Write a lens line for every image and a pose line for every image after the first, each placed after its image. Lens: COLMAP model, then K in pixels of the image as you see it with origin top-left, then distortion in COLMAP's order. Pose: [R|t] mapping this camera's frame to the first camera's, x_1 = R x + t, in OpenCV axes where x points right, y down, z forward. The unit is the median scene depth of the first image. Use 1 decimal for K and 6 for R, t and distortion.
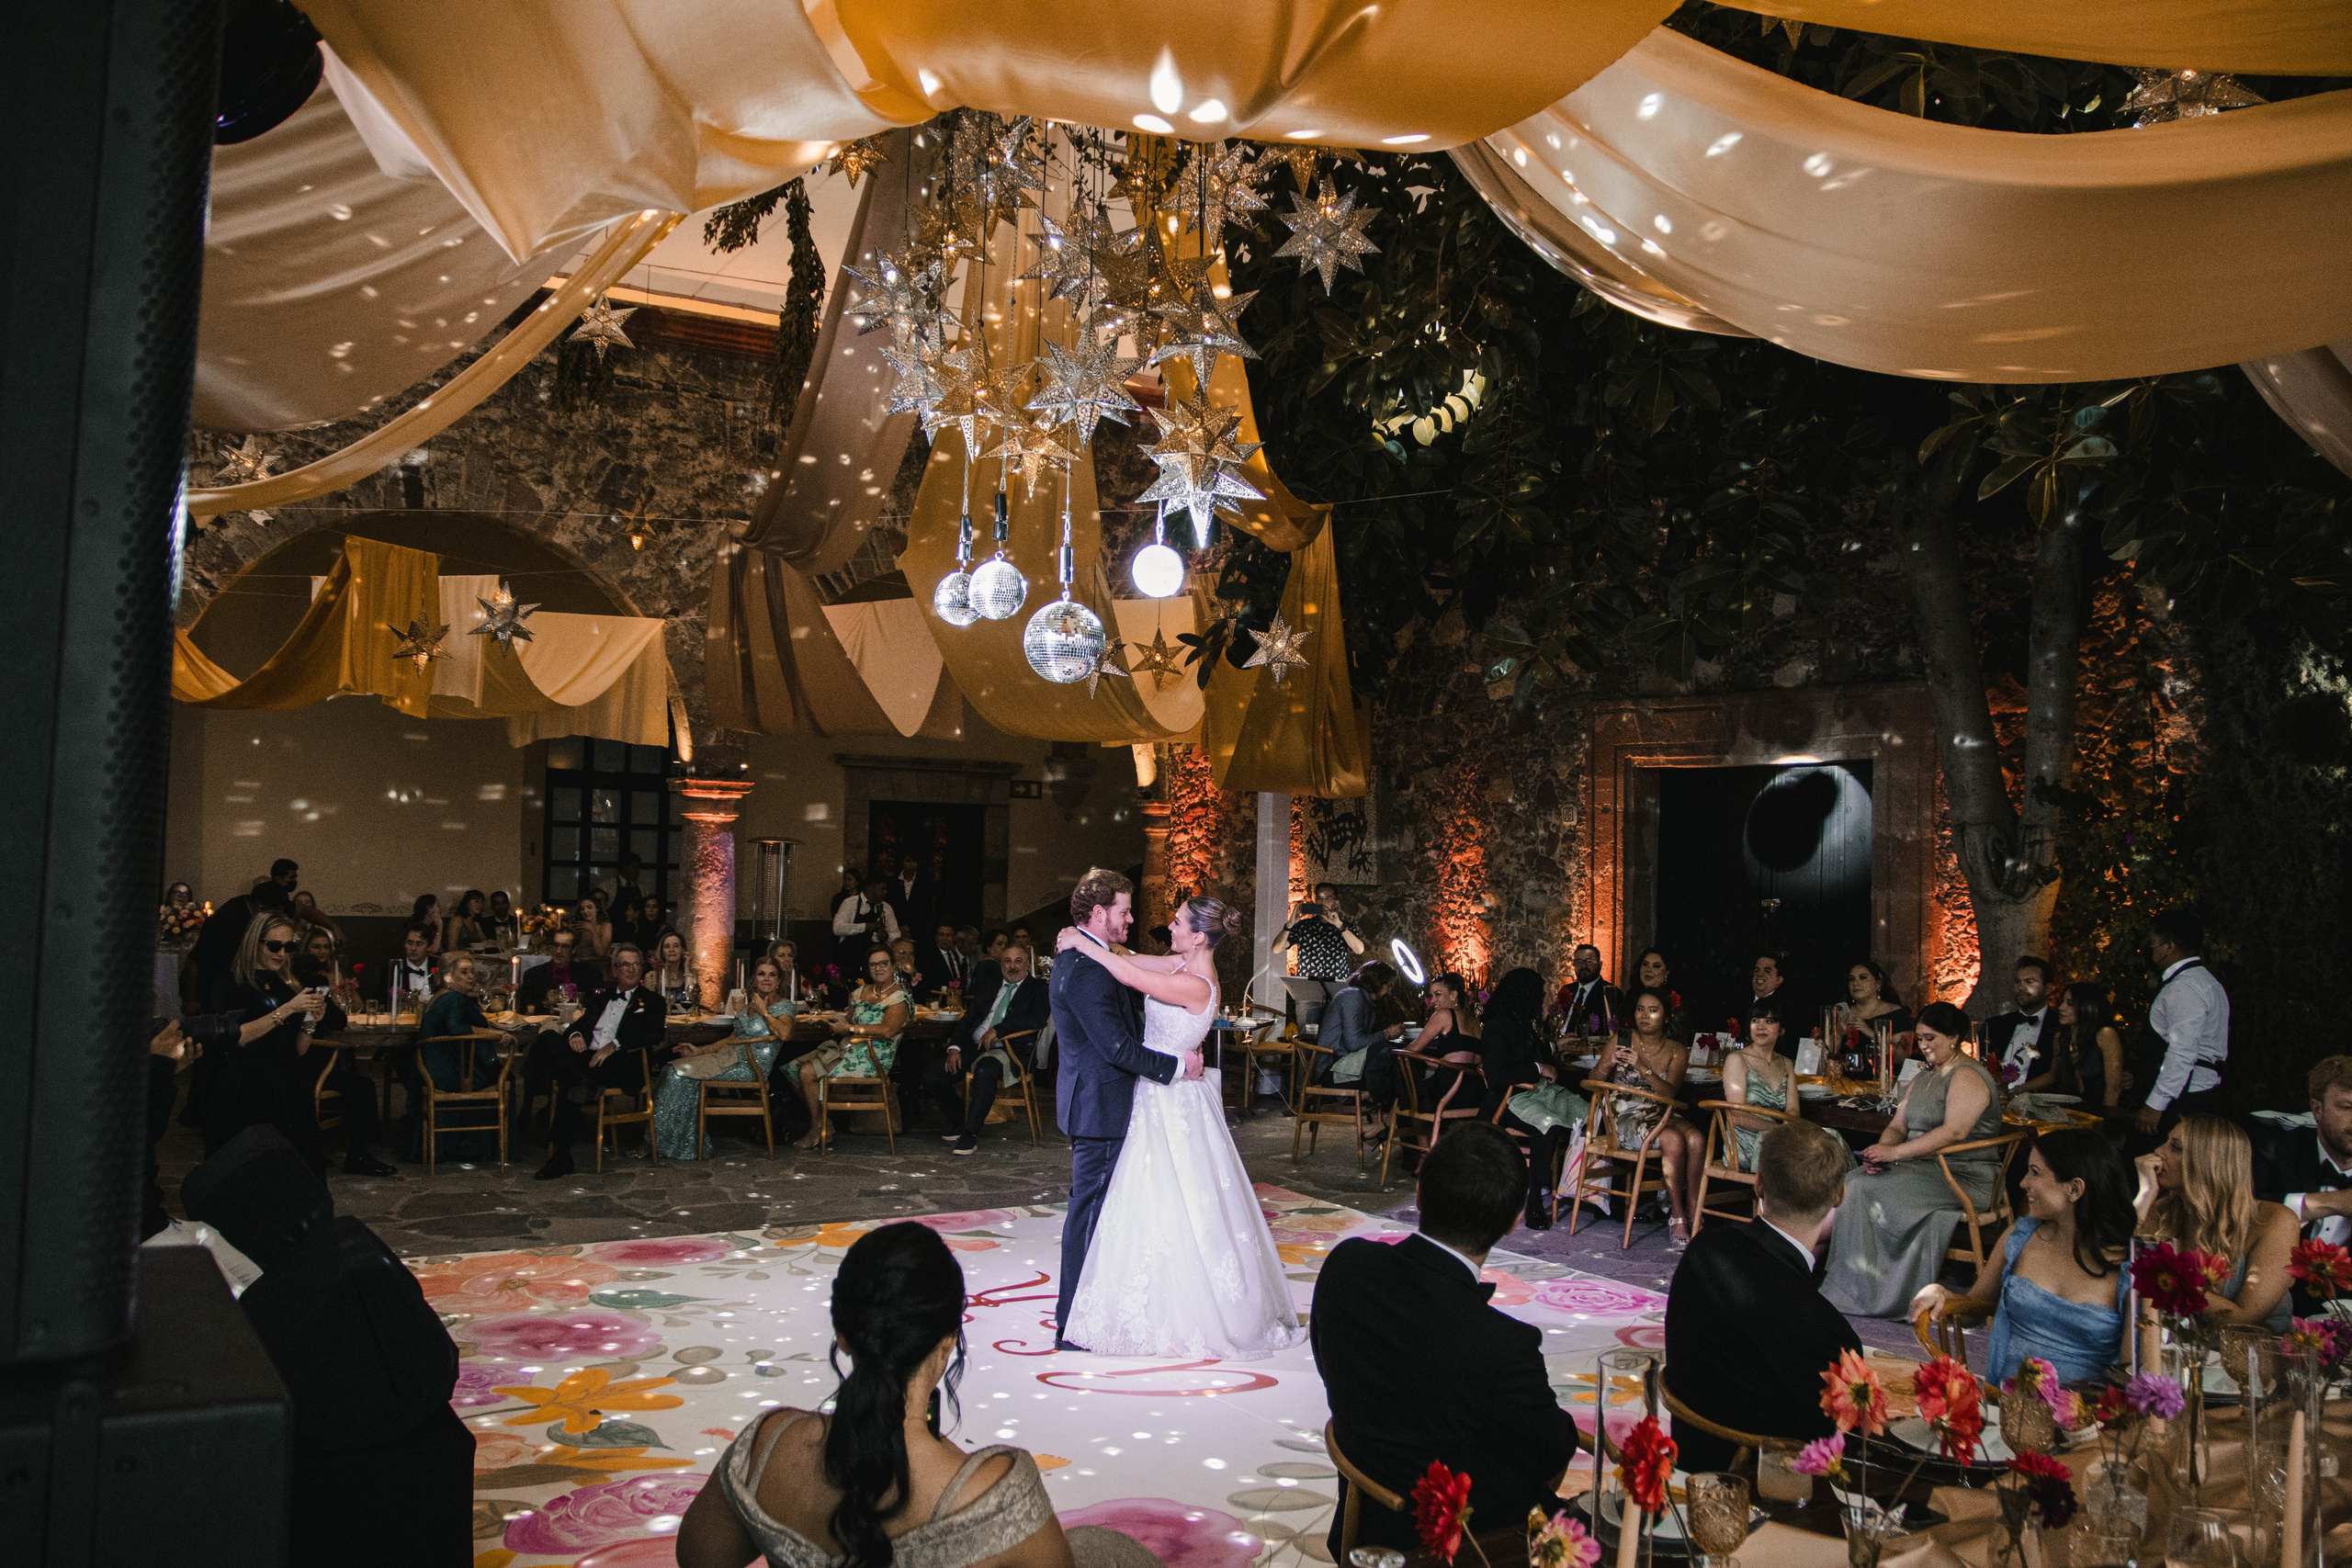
lens RADIAL K [[1940.6, 0, 1232.5], [0, 1940.6, 759.0], [0, 0, 1]] dist [-0.120620, 0.071748]
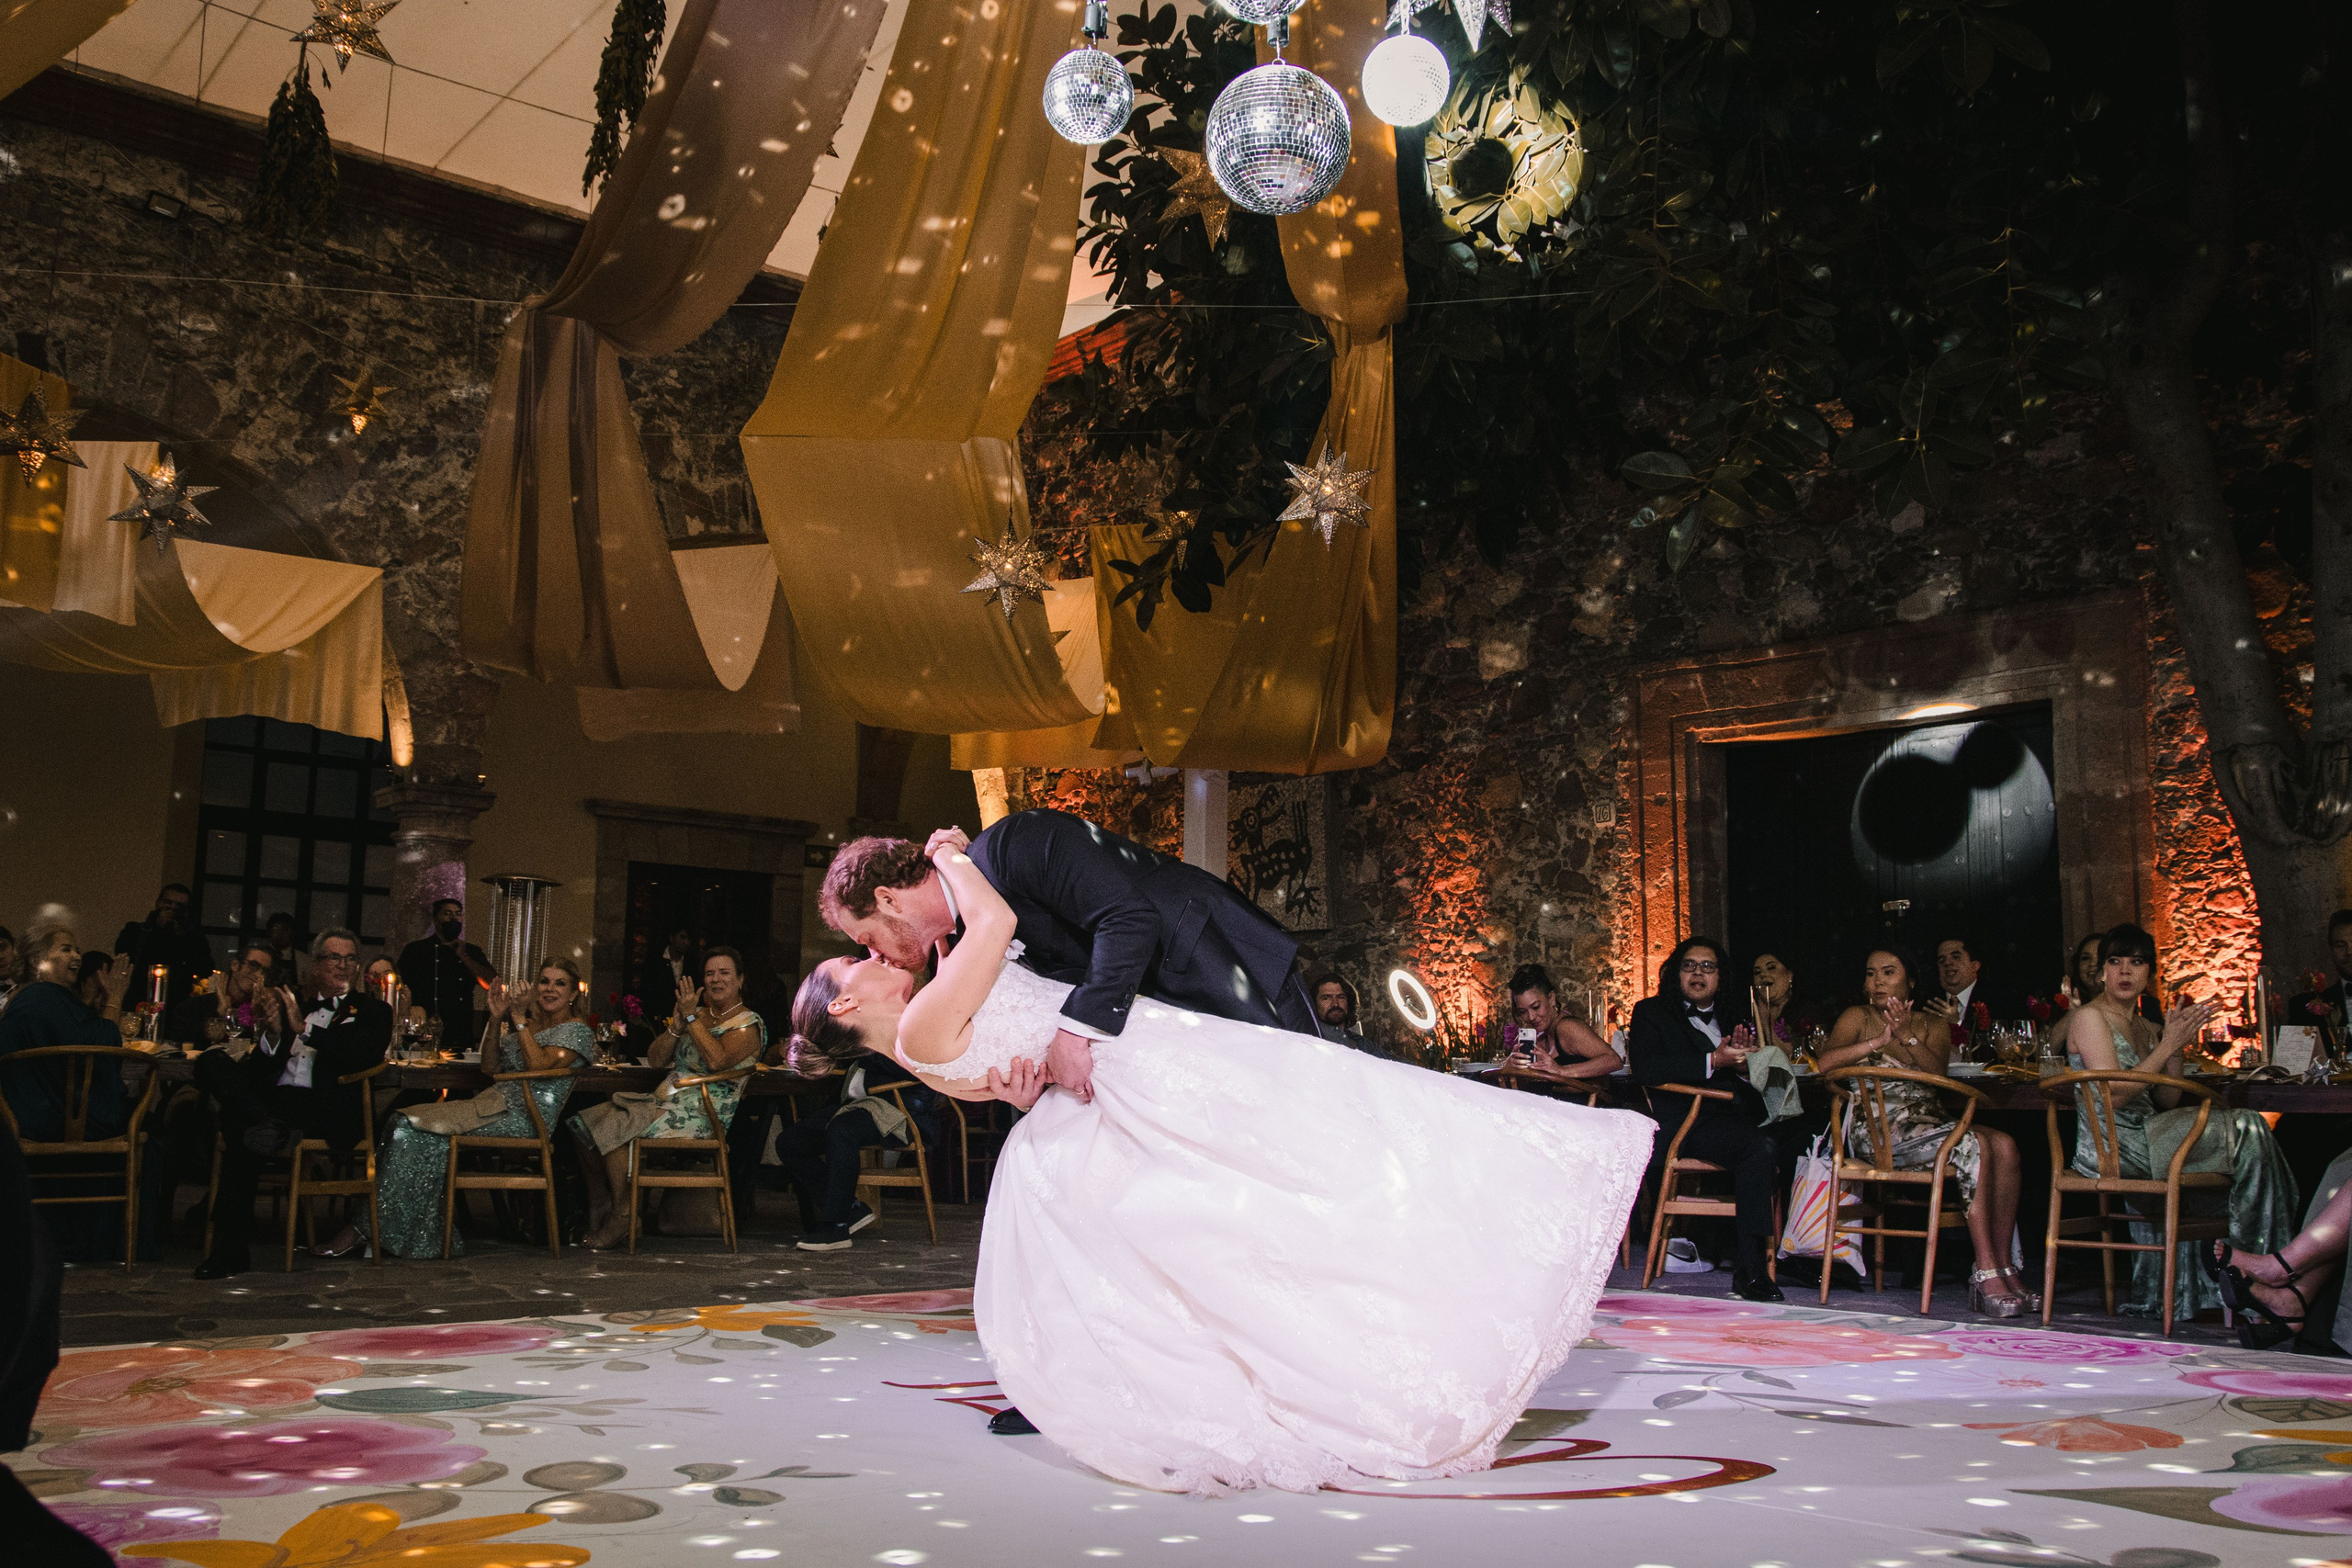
lens RADIAL K [[1940.6, 0, 1163.6], [0, 1940.6, 817.5], [0, 0, 1]] dist [-0.120620, 0.071748]
pose [[0.990010, 0.009383, 0.140687, -0.106178], [0.004433, 0.995219, -0.097571, 0.102338], [-0.140930, 0.097220, 0.985234, 0.258910]]
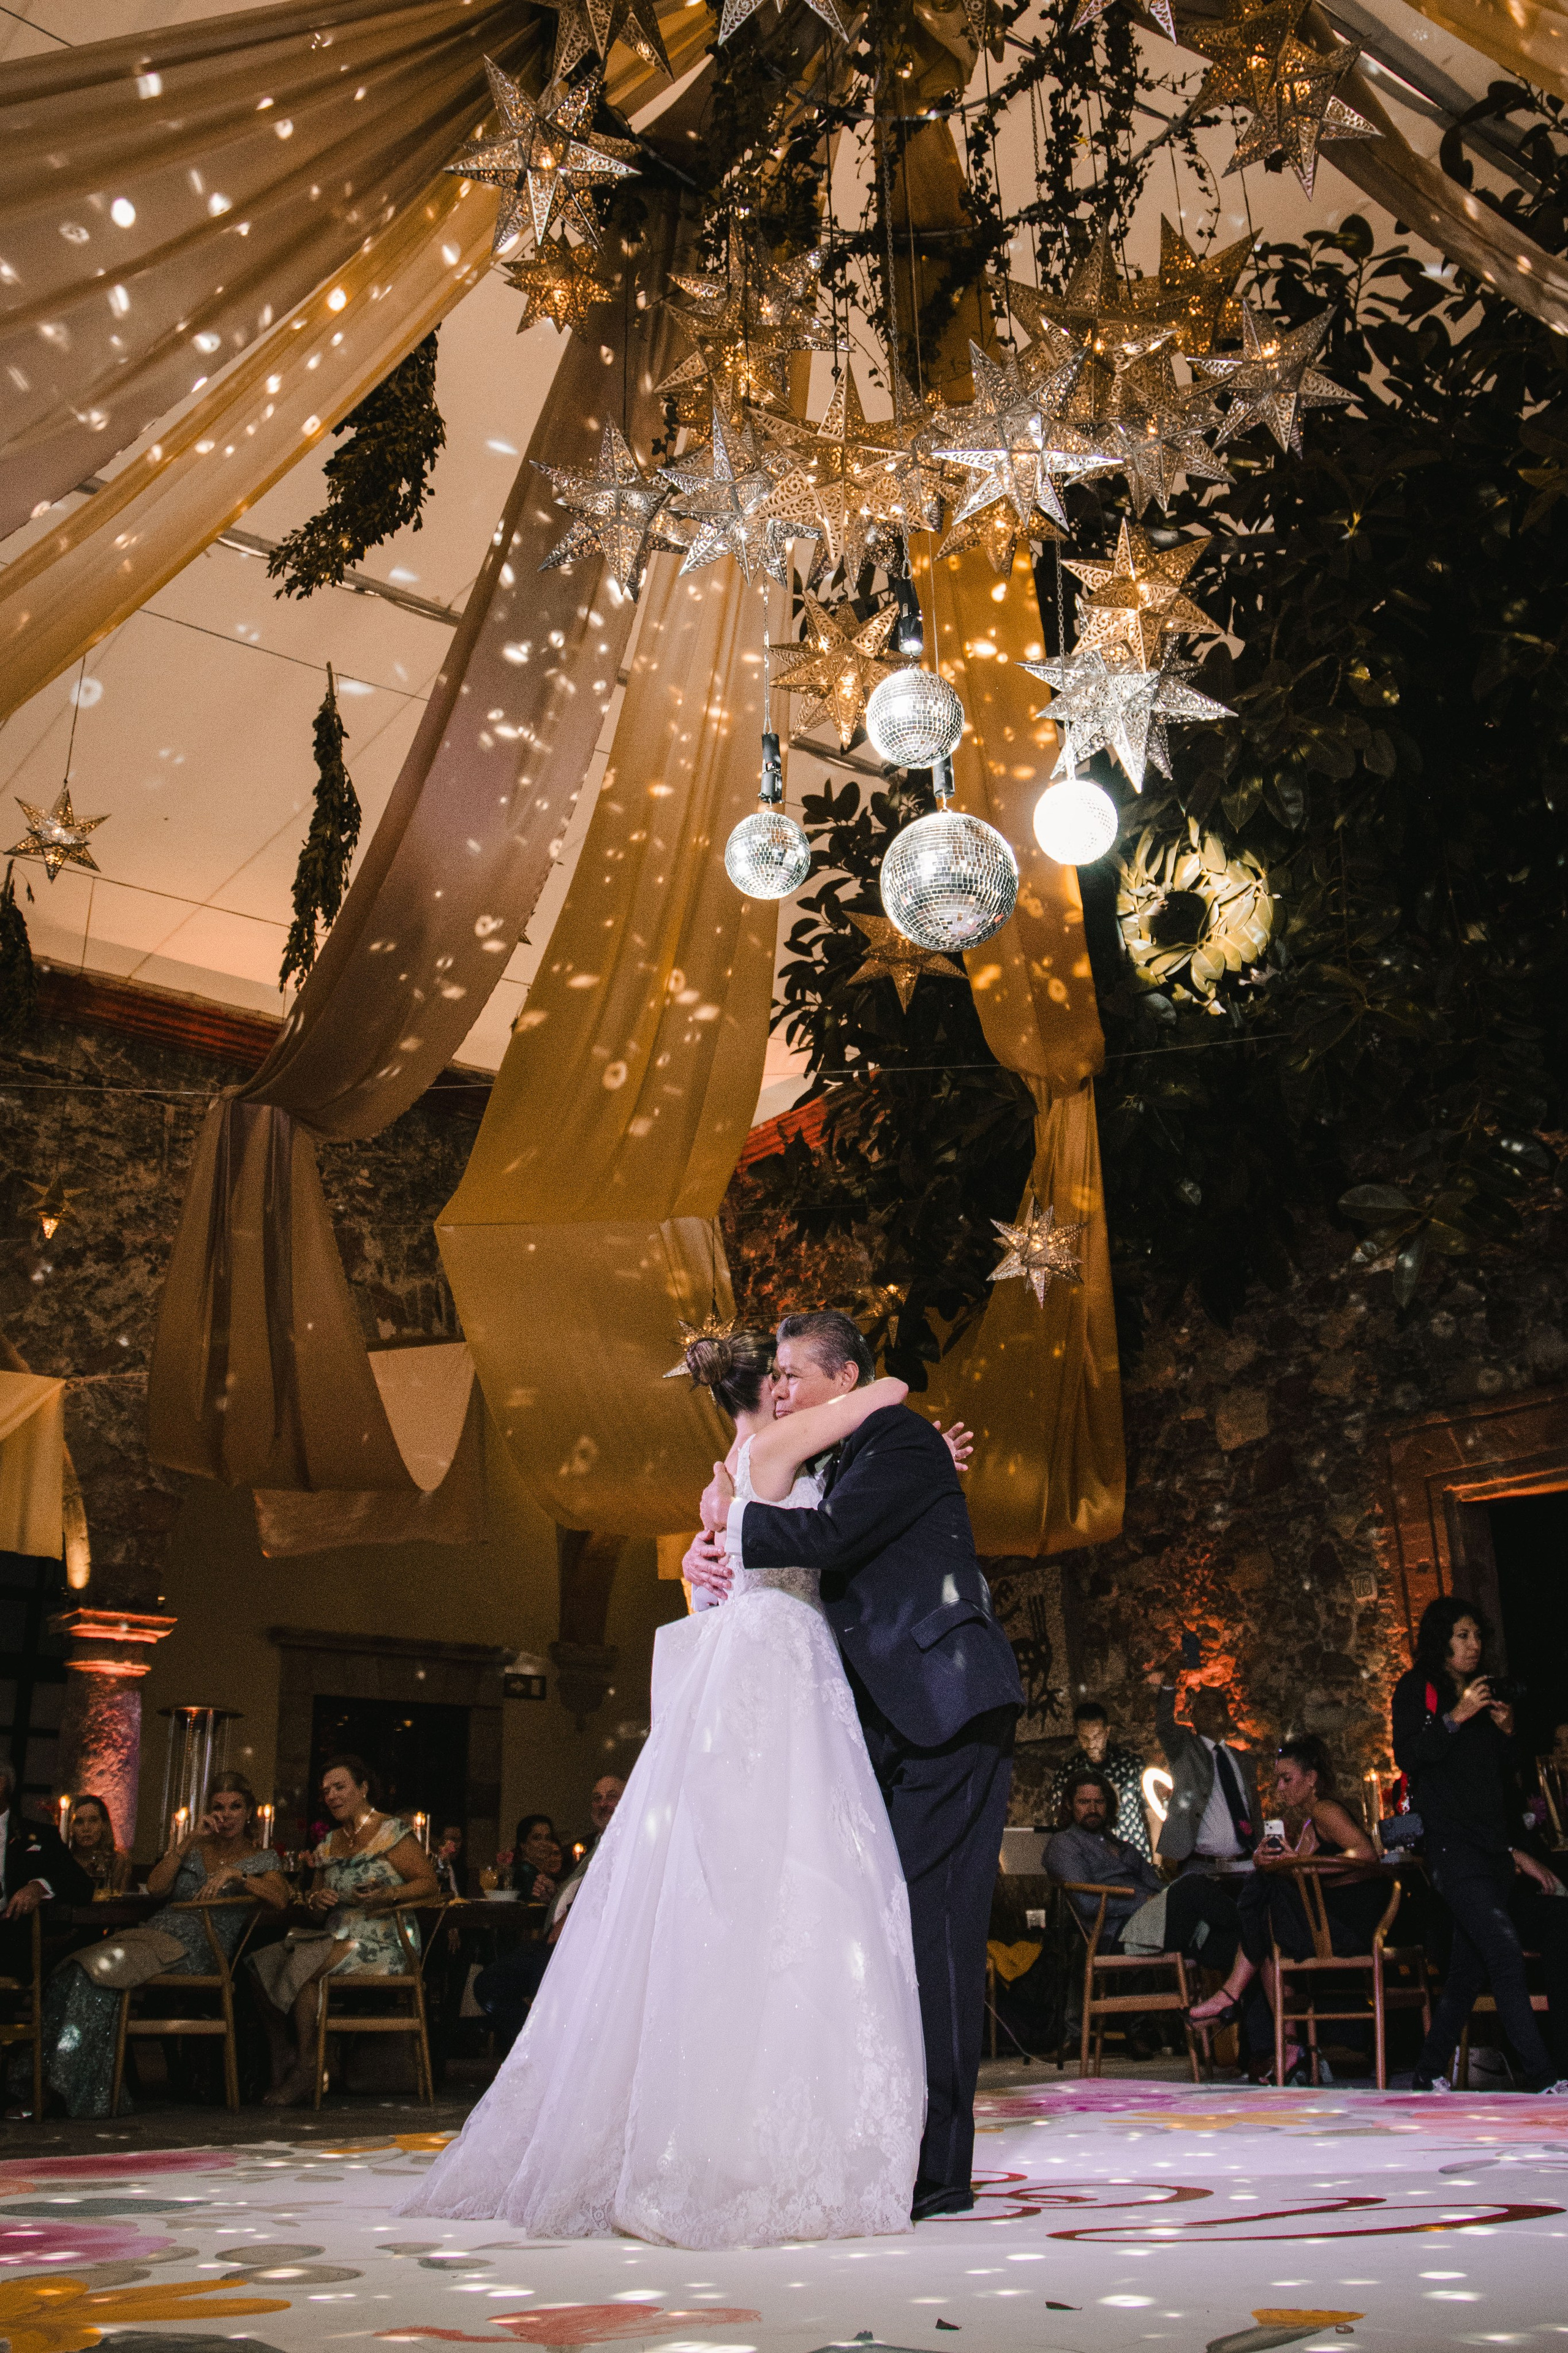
lens RADIAL K [[2121.2, 0, 789.6], [0, 2121.2, 1104.8], [0, 0, 1]] dist [-0.114757, 0.045771]
pose [[0.995563, -0.003553, 0.094026, -0.106540], [0.036959, 0.933739, -0.356040, 0.126821], [-0.086530, 0.357936, 0.929728, 0.231123]]
